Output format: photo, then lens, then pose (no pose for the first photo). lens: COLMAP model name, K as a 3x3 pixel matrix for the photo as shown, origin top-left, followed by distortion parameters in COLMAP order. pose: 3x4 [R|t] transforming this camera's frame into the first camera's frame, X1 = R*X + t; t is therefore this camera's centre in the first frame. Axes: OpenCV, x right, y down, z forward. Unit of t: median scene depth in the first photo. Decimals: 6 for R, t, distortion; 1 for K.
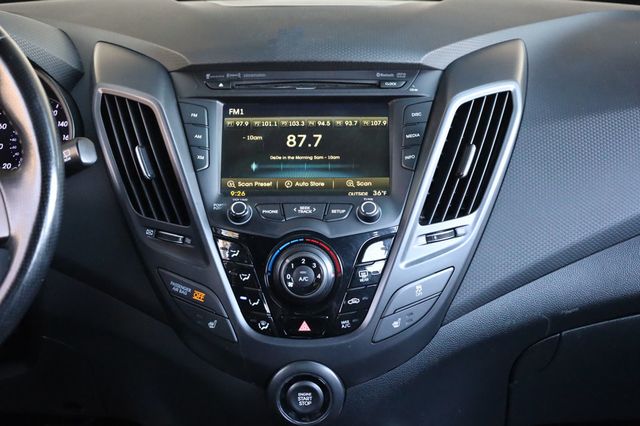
lens RADIAL K [[1249.8, 0, 317.5], [0, 1249.8, 213.9], [0, 0, 1]] dist [0.092122, 0.000000]
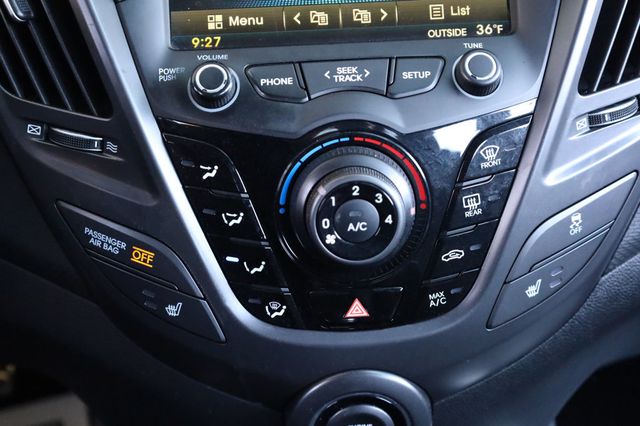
lens RADIAL K [[979.2, 0, 319.5], [0, 979.2, 210.3], [0, 0, 1]] dist [-0.009919, 0.000000]
pose [[0.997340, -0.053101, 0.049938, -0.042801], [0.040416, 0.972958, 0.227420, -0.038986], [-0.060664, -0.224797, 0.972515, 0.619375]]
